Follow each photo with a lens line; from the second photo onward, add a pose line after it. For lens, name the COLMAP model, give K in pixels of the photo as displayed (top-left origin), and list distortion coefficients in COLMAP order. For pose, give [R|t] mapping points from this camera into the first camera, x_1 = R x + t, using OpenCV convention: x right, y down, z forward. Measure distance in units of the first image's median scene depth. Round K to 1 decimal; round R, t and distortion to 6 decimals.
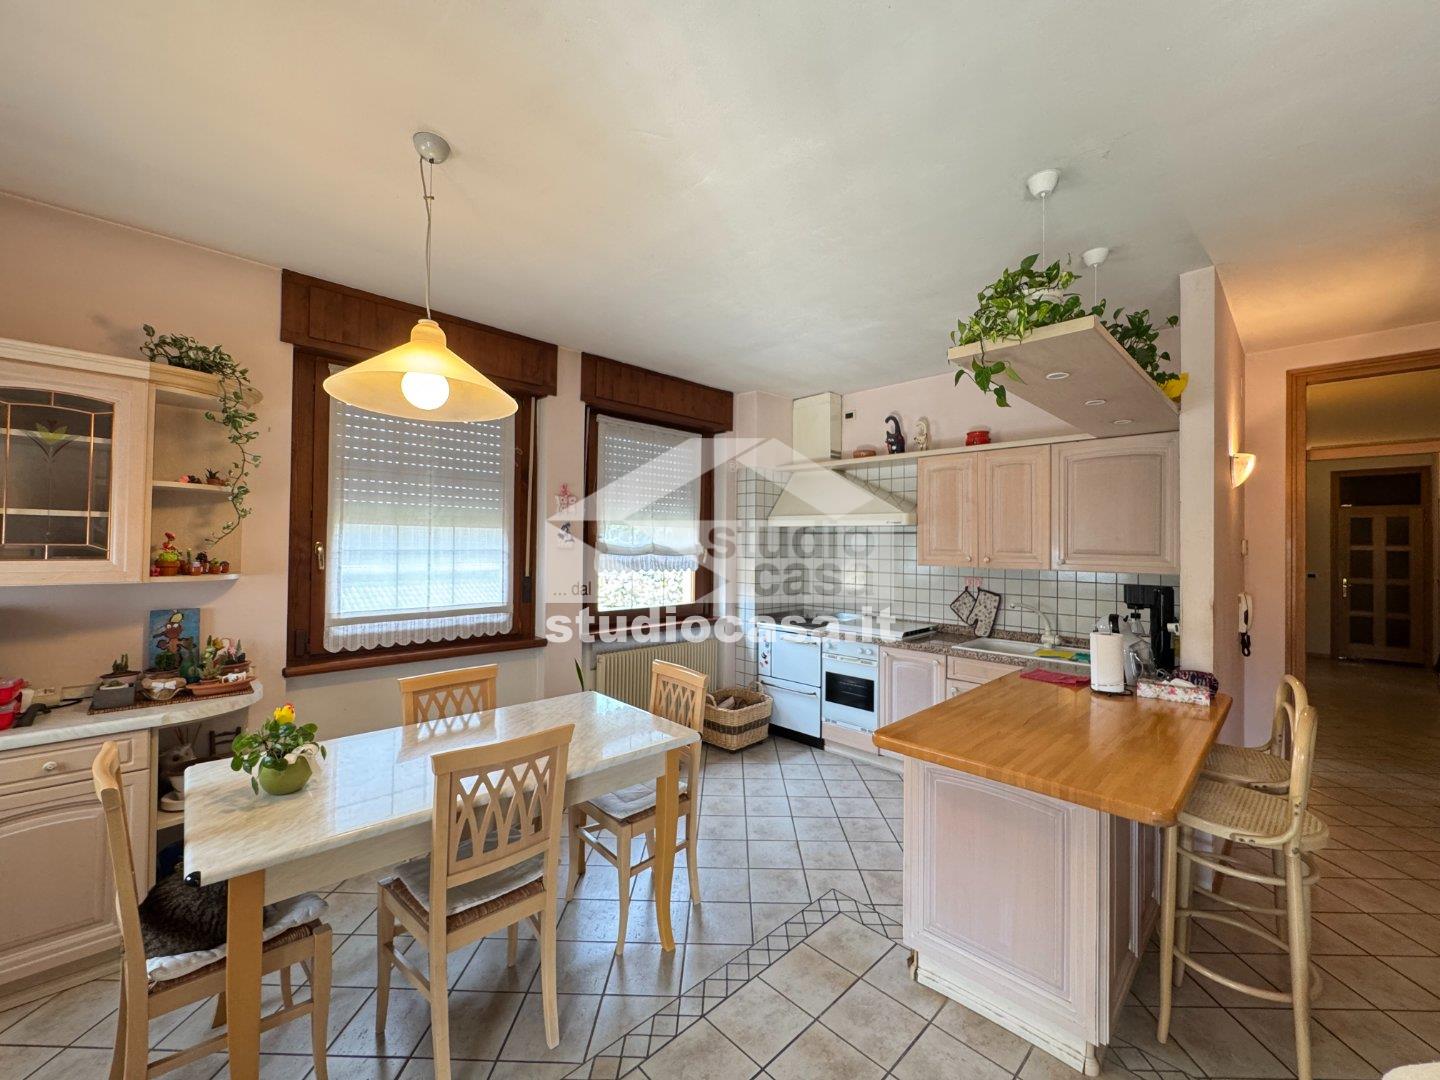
lens RADIAL K [[581.4, 0, 717.9], [0, 581.4, 535.5], [0, 0, 1]] dist [-0.000210, 0.000104]
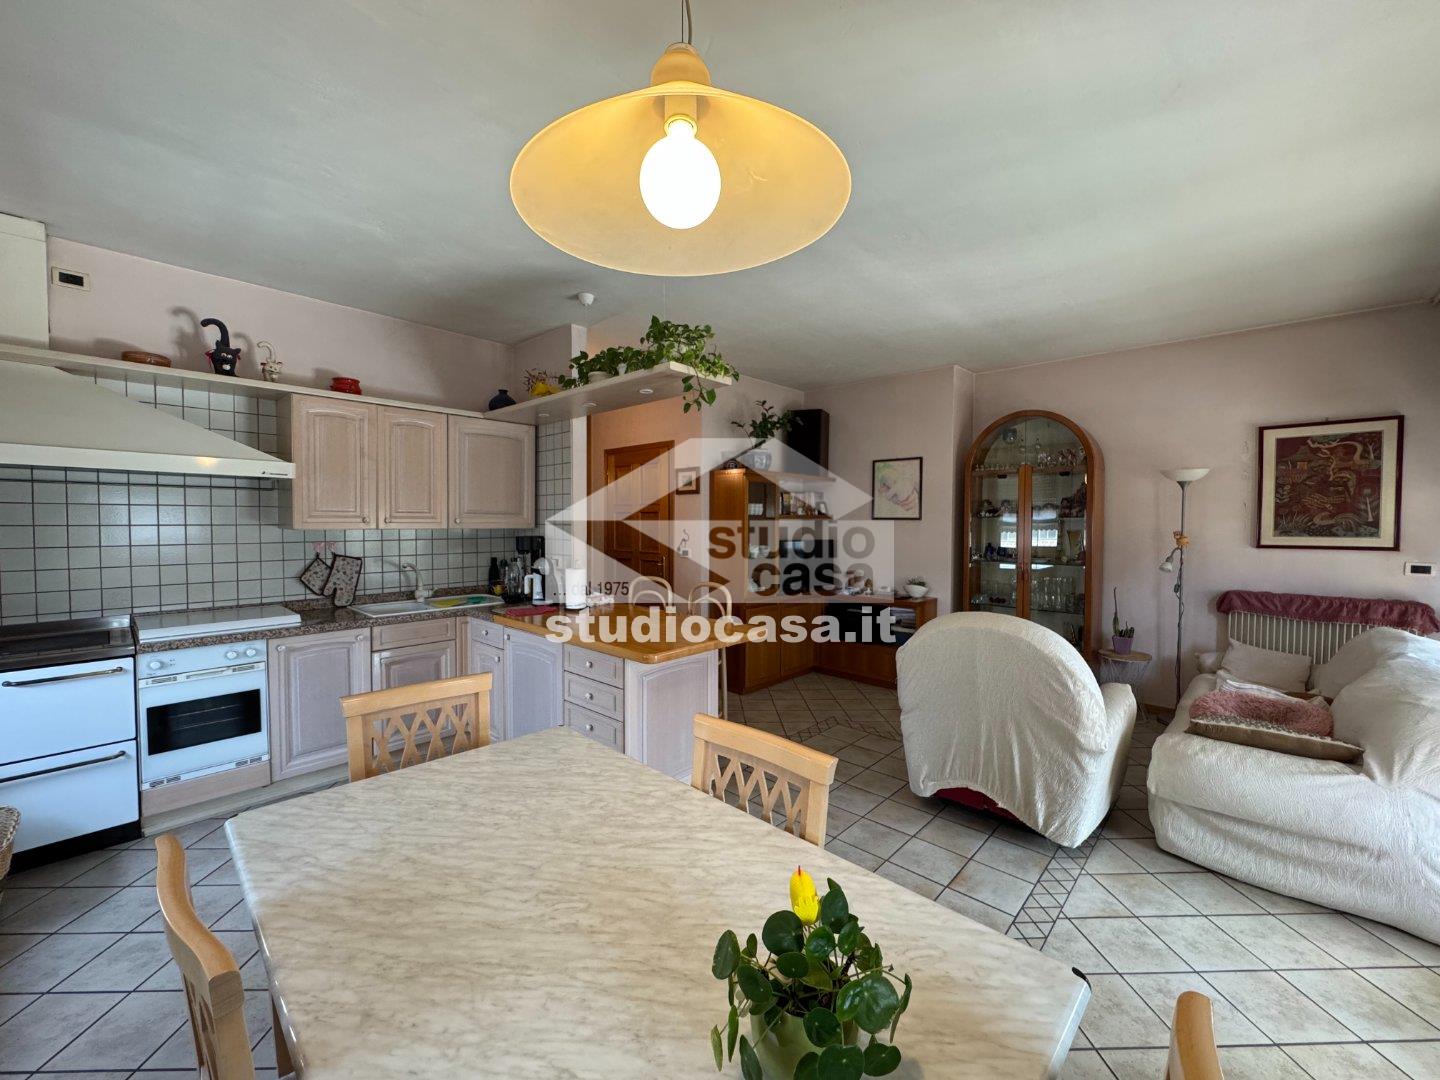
lens RADIAL K [[581.4, 0, 717.3], [0, 581.4, 540.5], [0, 0, 1]] dist [-0.000210, 0.000104]
pose [[-0.041162, -0.048213, 0.997989, -0.473924], [-0.018228, 0.998705, 0.047495, 0.017418], [-0.998986, -0.016237, -0.041987, 0.456133]]
